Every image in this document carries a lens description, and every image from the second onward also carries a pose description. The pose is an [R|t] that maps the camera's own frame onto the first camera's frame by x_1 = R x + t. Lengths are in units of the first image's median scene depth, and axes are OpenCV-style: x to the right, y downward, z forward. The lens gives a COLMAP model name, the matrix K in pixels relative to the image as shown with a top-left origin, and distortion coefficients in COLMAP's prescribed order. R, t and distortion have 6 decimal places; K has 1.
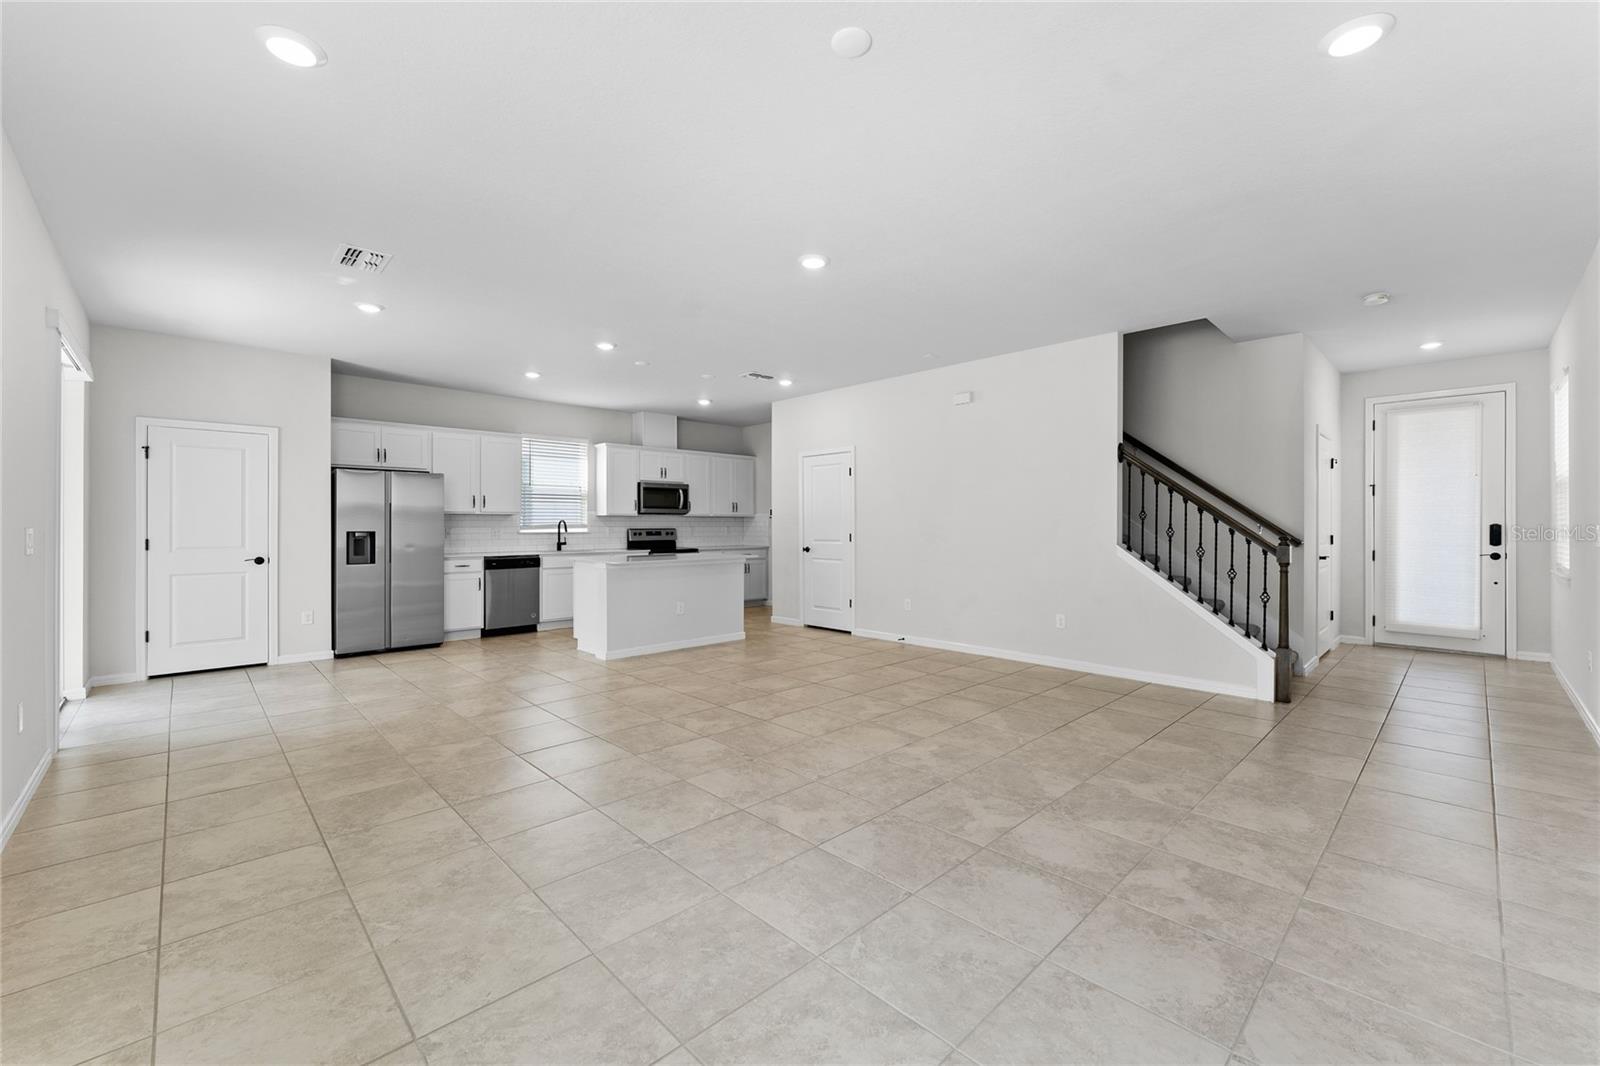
lens RADIAL K [[649.3, 0, 803.2], [0, 649.3, 523.0], [0, 0, 1]] dist [-0.003019, -0.000286]
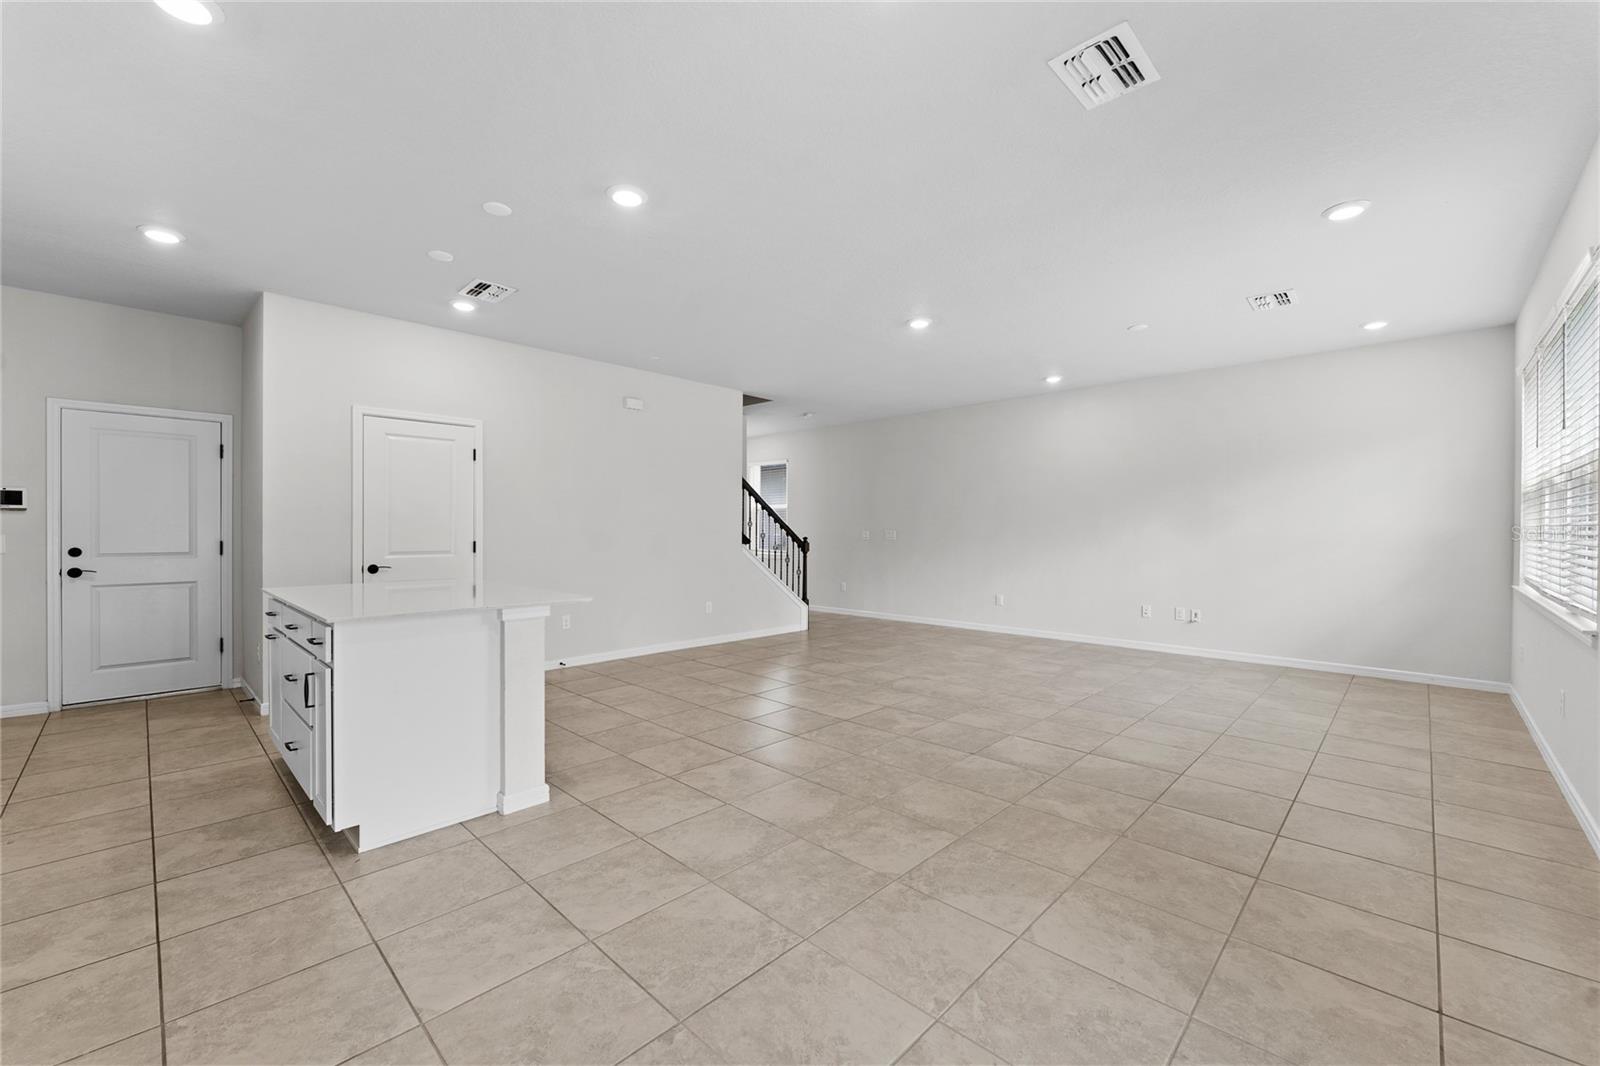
lens RADIAL K [[649.3, 0, 788.2], [0, 649.3, 538.4], [0, 0, 1]] dist [-0.003019, -0.000286]
pose [[-0.028581, -0.011207, 0.999529, -0.593953], [-0.005149, 0.999926, 0.011064, 0.003358], [-0.999578, -0.004830, -0.028637, 0.616988]]
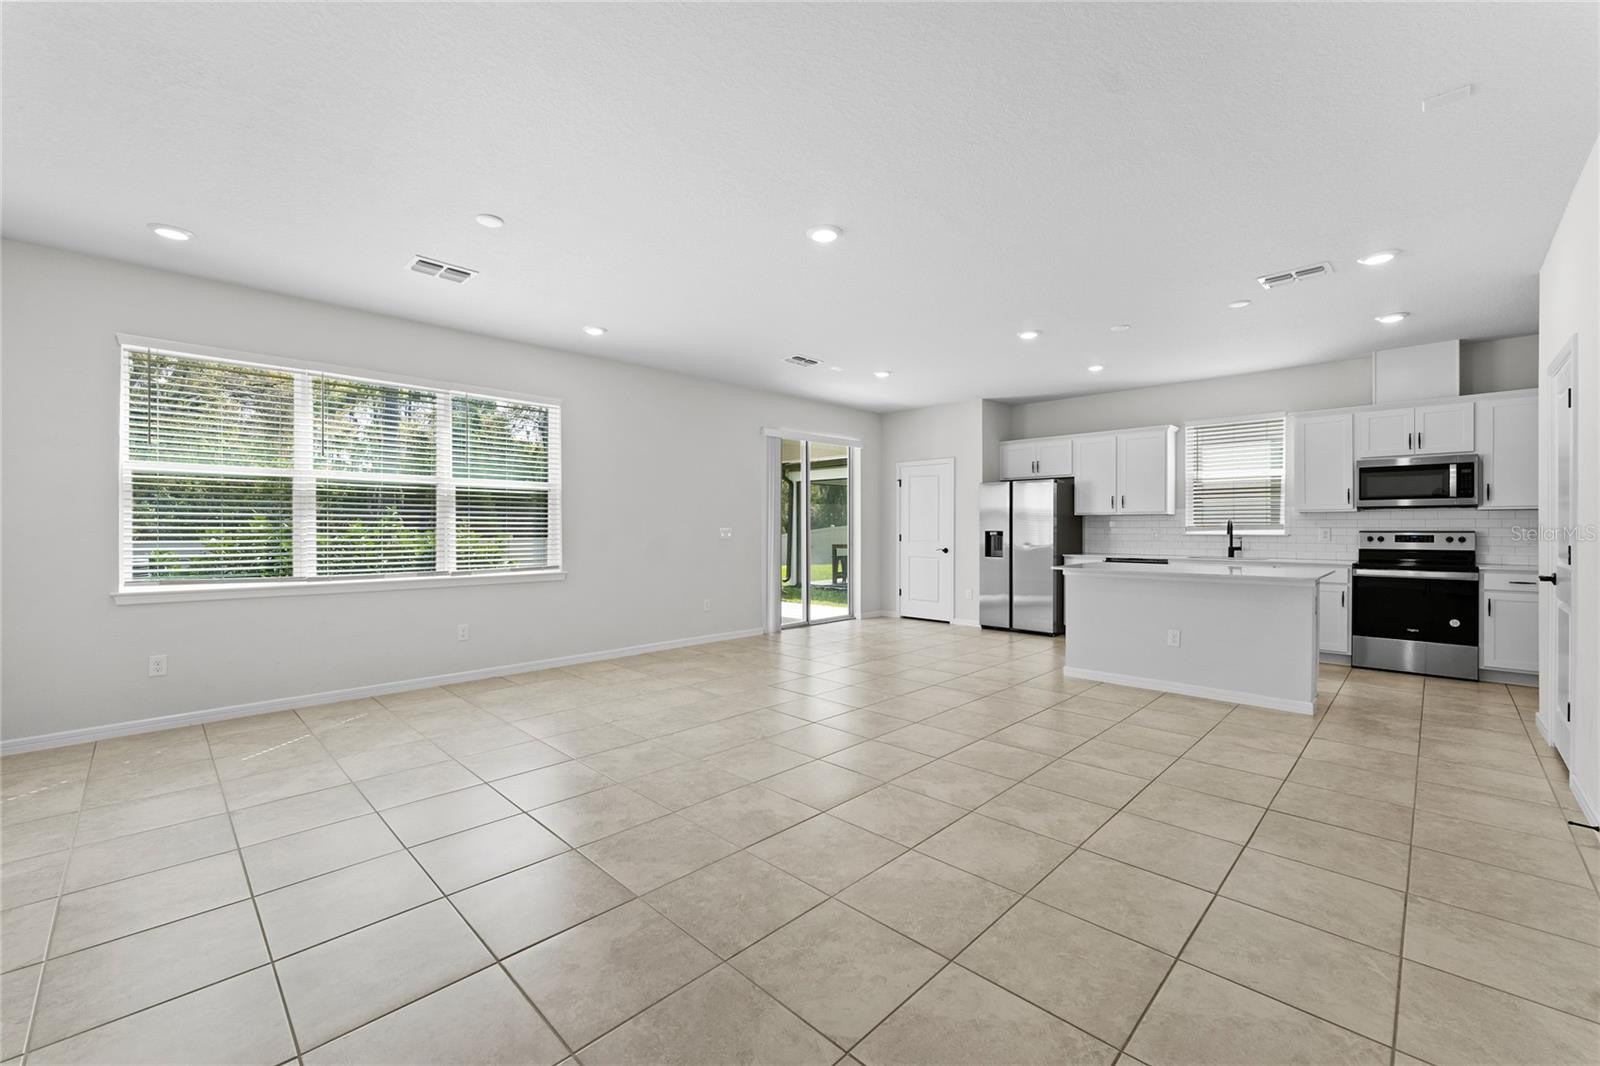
lens RADIAL K [[649.3, 0, 794.2], [0, 649.3, 527.9], [0, 0, 1]] dist [-0.003019, -0.000286]
pose [[0.020088, 0.002122, -0.999796, 0.440032], [0.005195, 0.999984, 0.002227, 0.001346], [0.999785, -0.005238, 0.020077, 0.449826]]
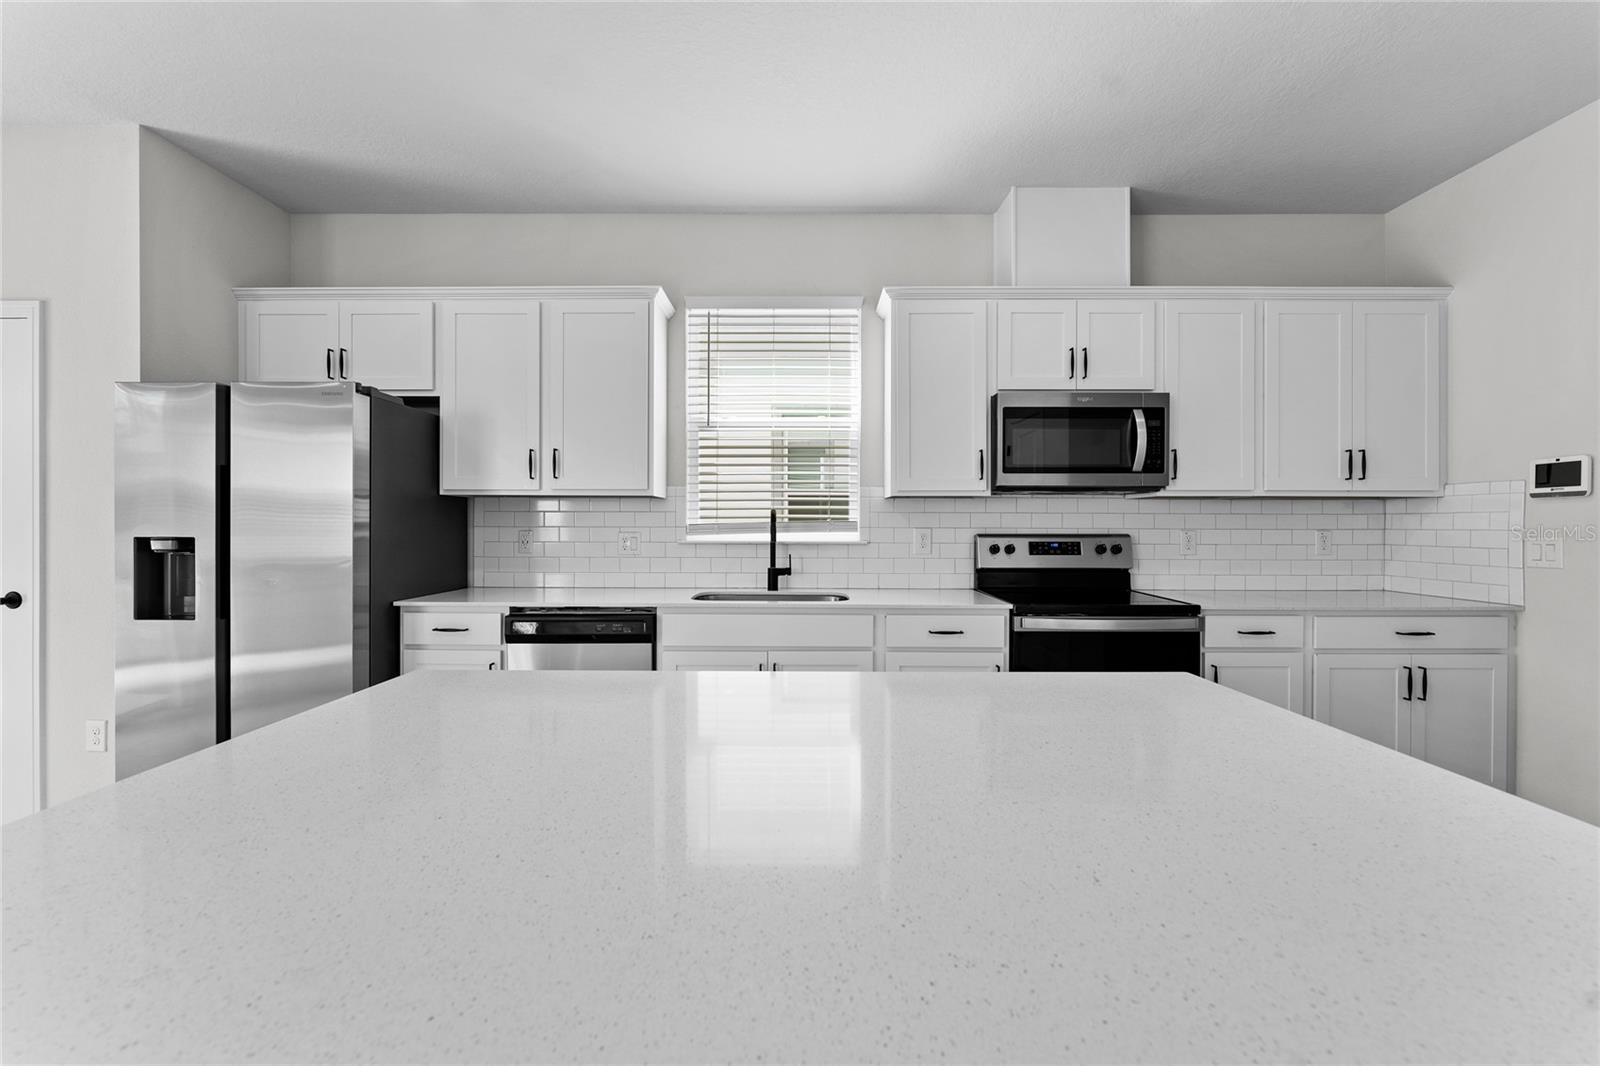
lens RADIAL K [[649.3, 0, 794.1], [0, 649.3, 527.6], [0, 0, 1]] dist [-0.003019, -0.000286]
pose [[0.712577, 0.006064, -0.701567, -0.100817], [-0.000422, 0.999966, 0.008216, 0.002835], [0.701593, -0.005558, 0.712556, 0.758928]]
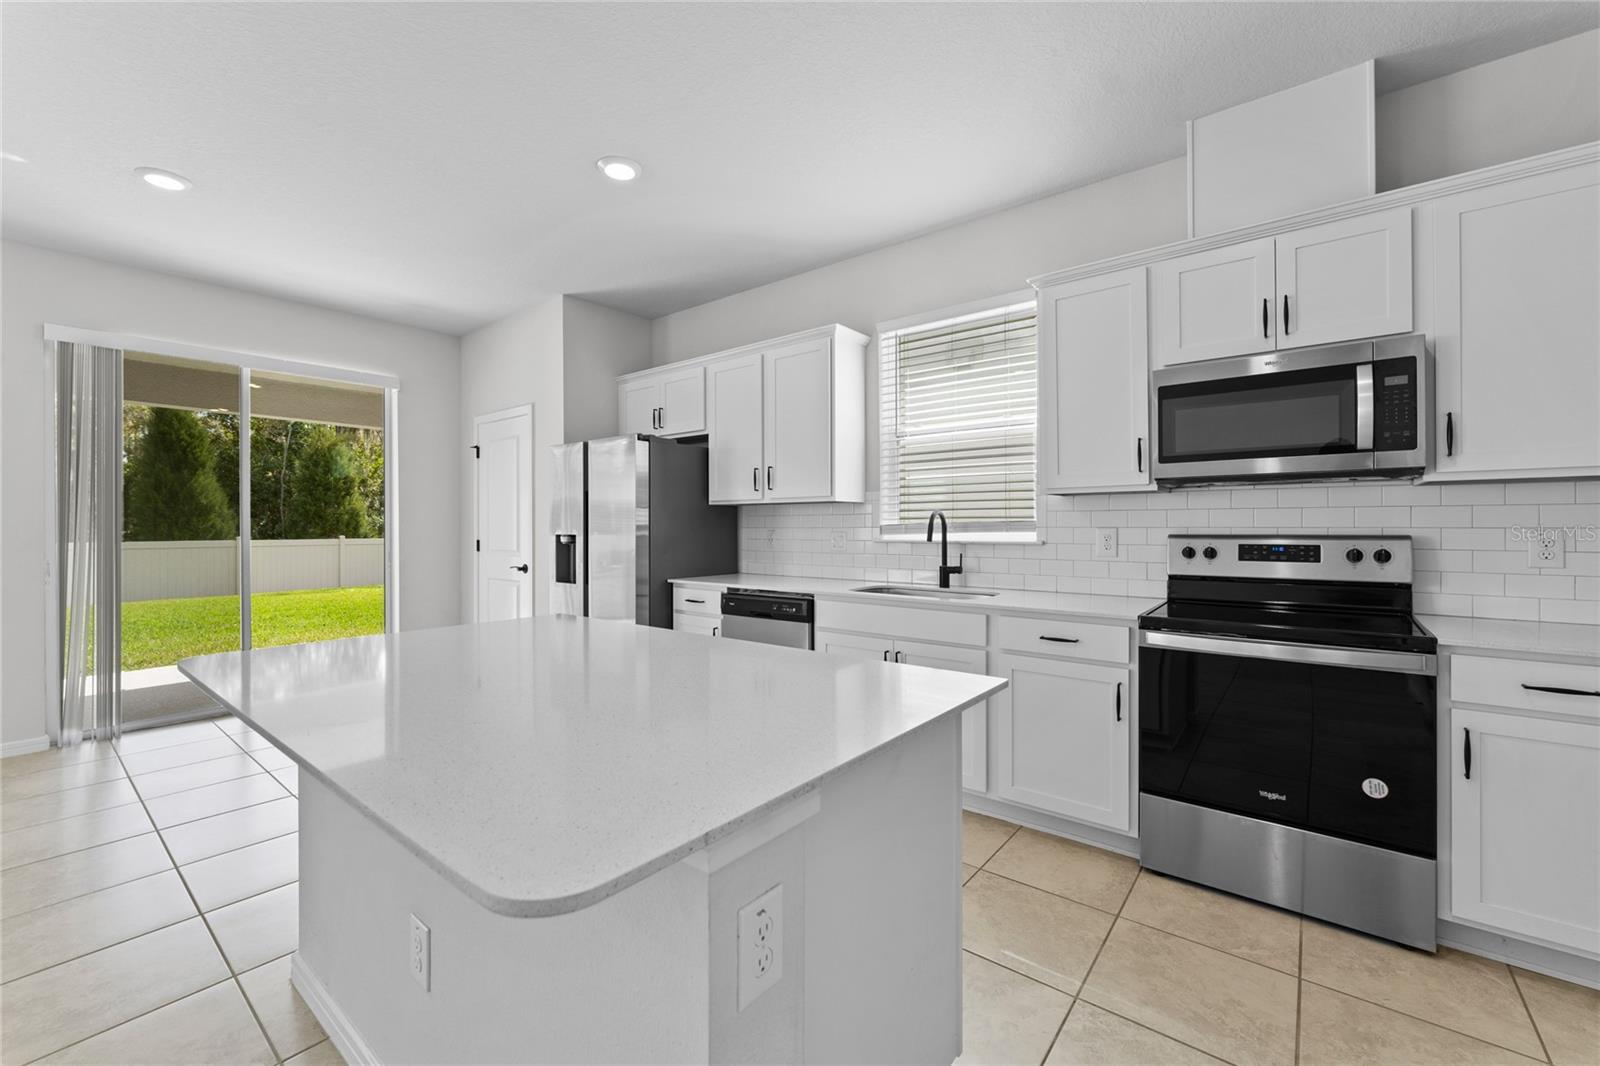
lens RADIAL K [[649.3, 0, 795.1], [0, 649.3, 522.2], [0, 0, 1]] dist [-0.003019, -0.000286]
pose [[0.124853, -0.002534, -0.992172, 0.013489], [0.008683, 0.999961, -0.001461, 0.002362], [0.992137, -0.008433, 0.124870, 0.885328]]
